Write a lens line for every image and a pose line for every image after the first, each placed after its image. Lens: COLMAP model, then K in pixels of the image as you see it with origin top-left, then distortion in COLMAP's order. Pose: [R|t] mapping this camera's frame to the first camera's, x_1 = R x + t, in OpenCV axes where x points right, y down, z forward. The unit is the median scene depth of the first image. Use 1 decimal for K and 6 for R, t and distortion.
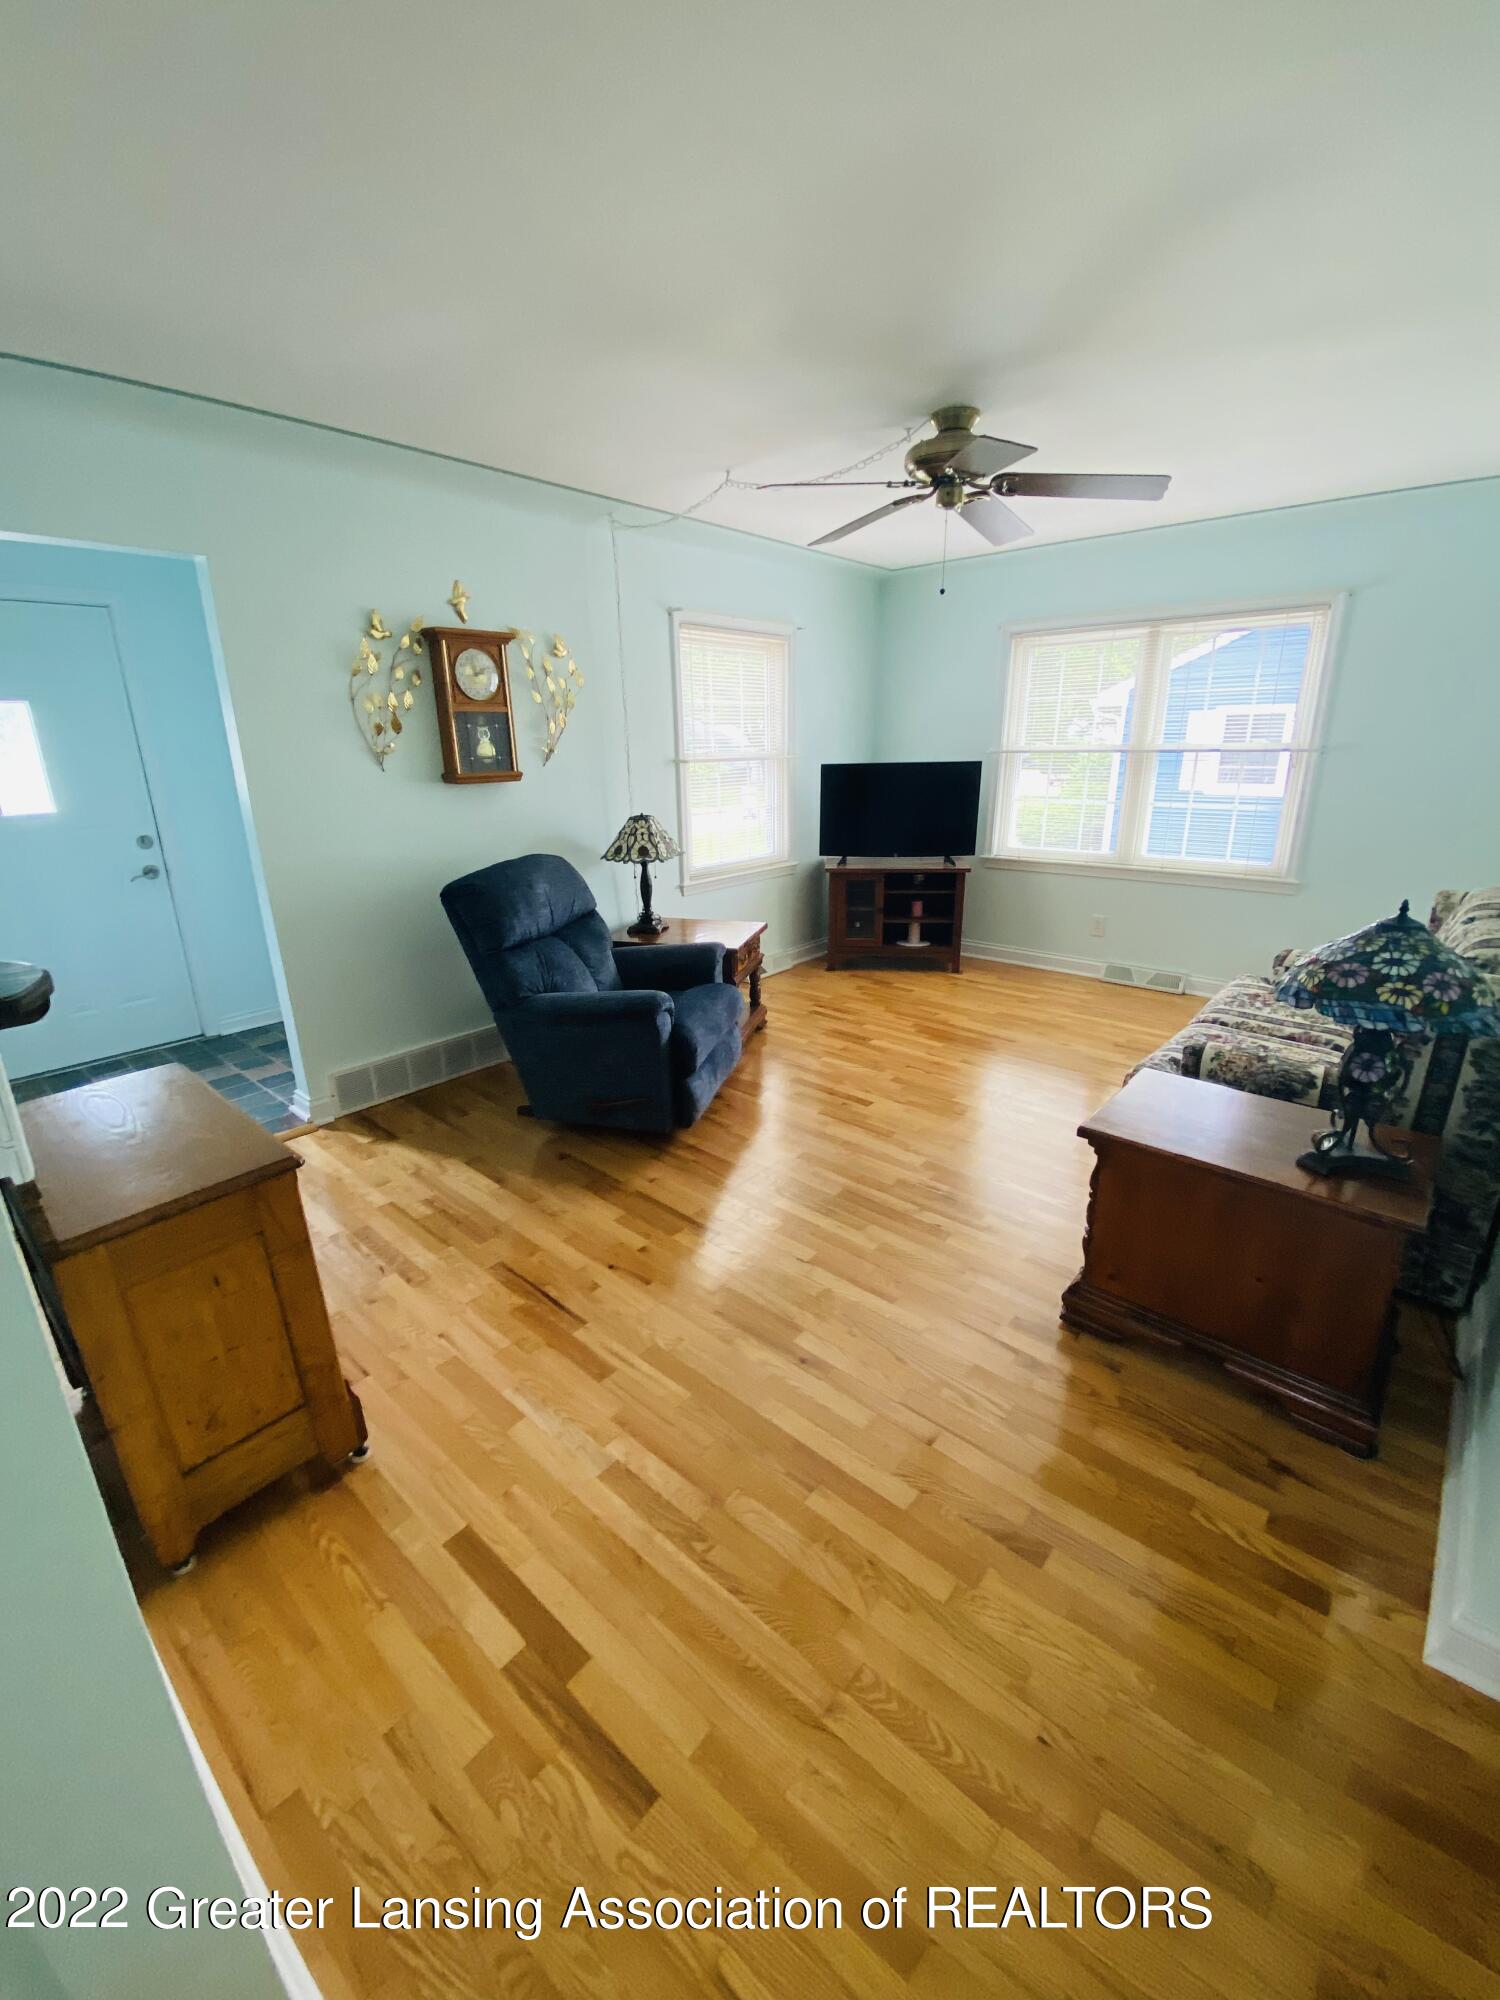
lens RADIAL K [[808.2, 0, 749.8], [0, 808.2, 988.8], [0, 0, 1]] dist [0.045158, -0.033275]
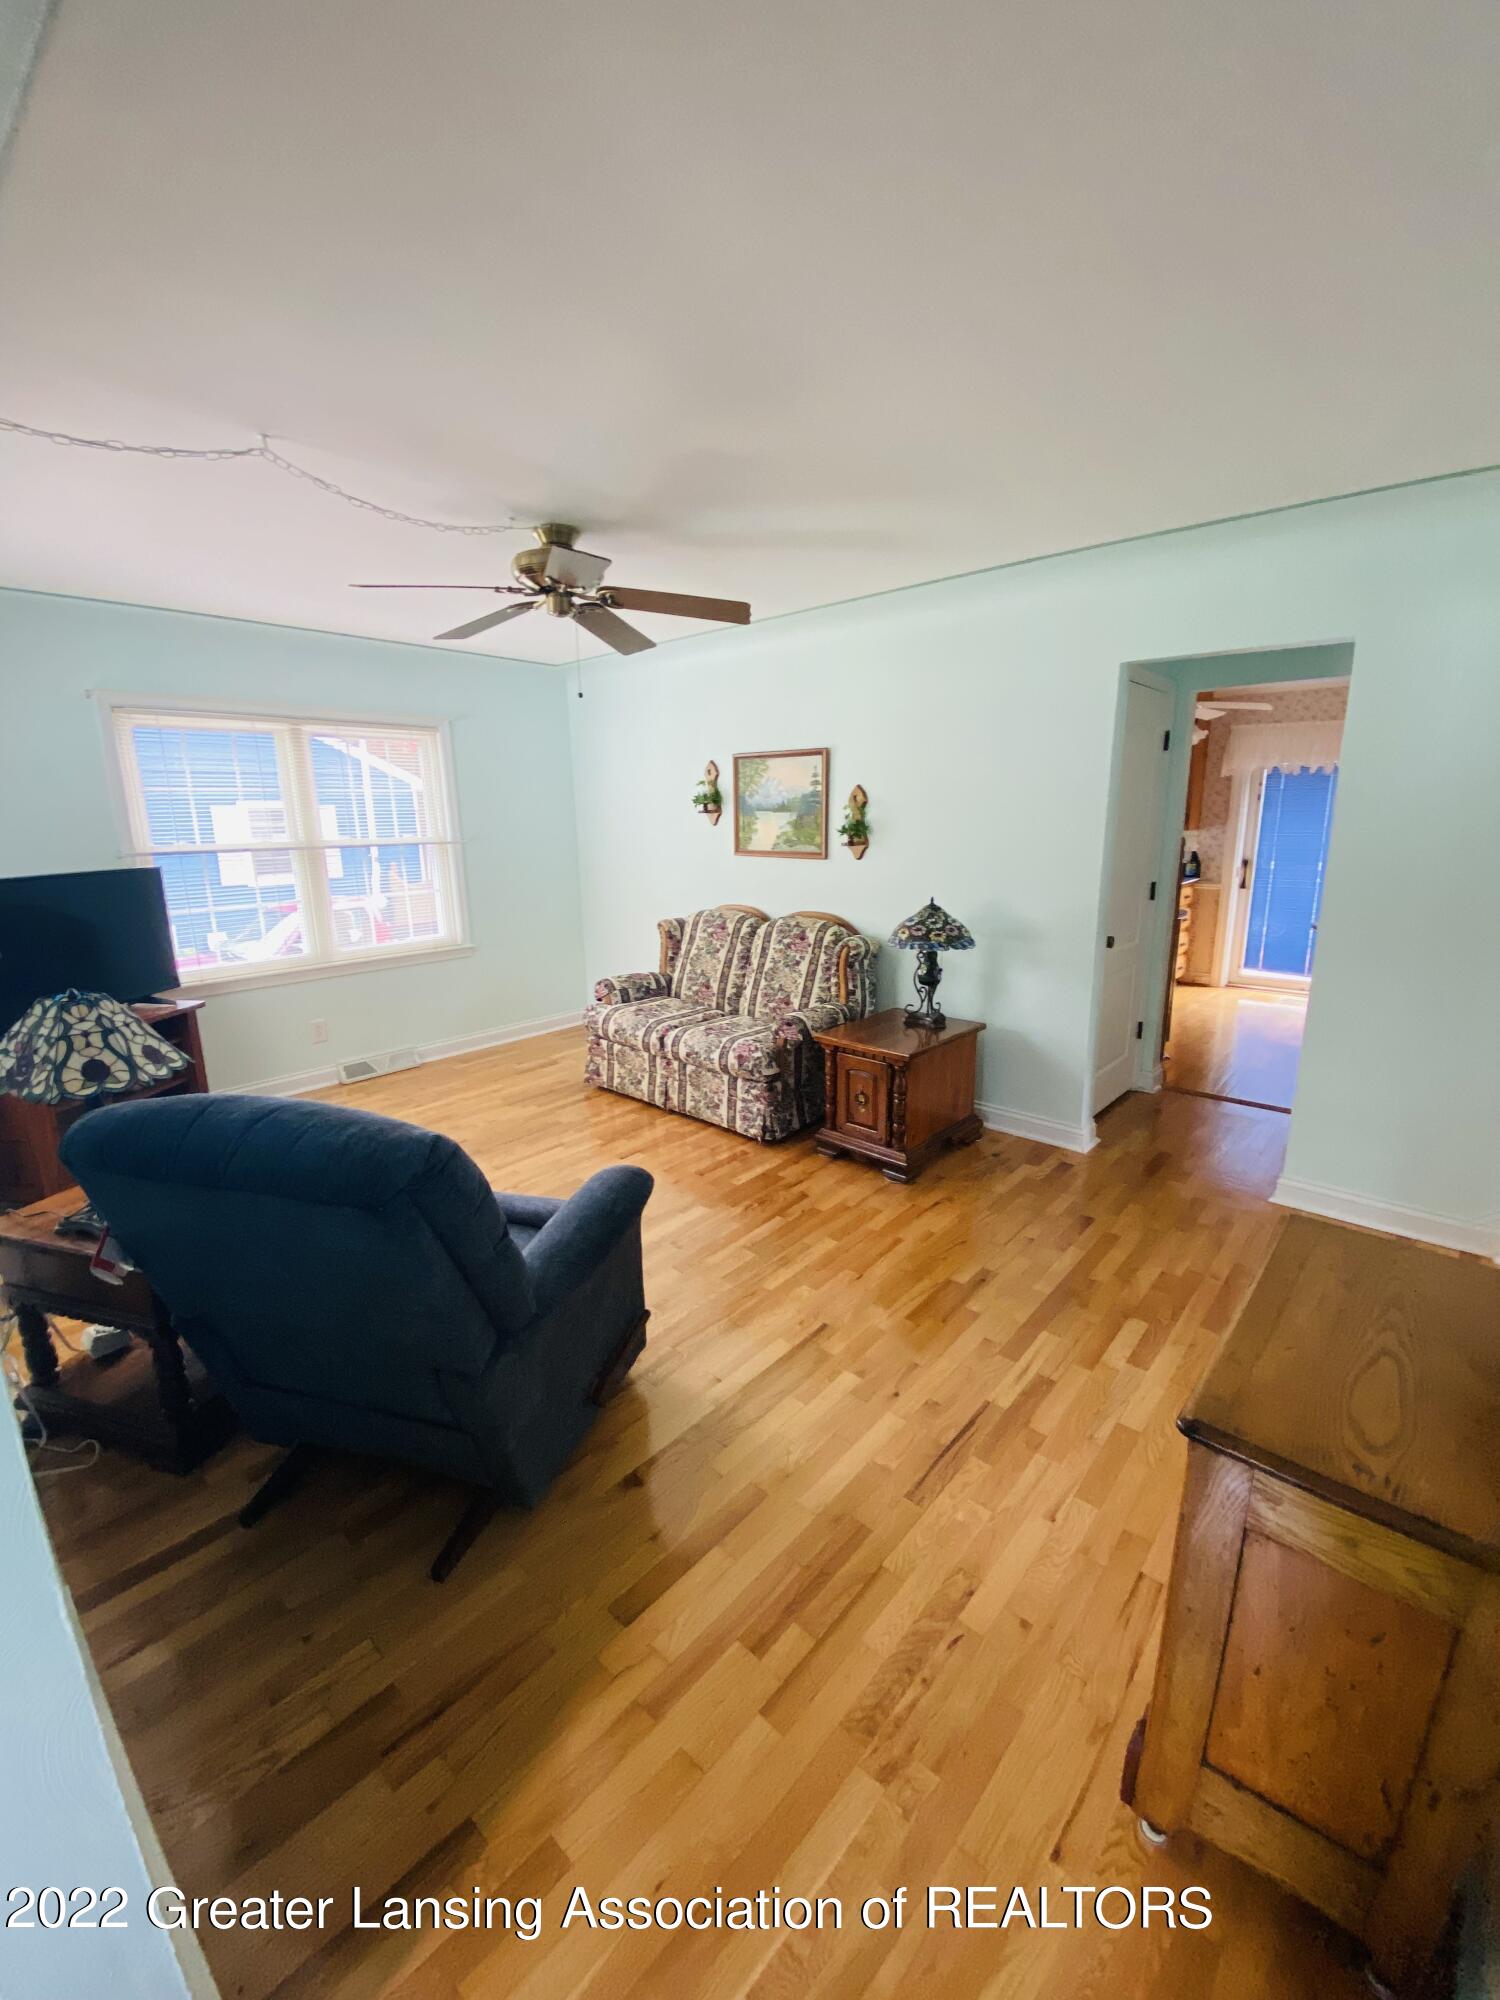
lens RADIAL K [[808.2, 0, 749.8], [0, 808.2, 988.8], [0, 0, 1]] dist [0.045158, -0.033275]
pose [[0.020596, -0.201440, 0.979284, -0.879099], [0.315359, 0.930798, 0.184834, -0.267377], [-0.948749, 0.305019, 0.082697, 0.850555]]
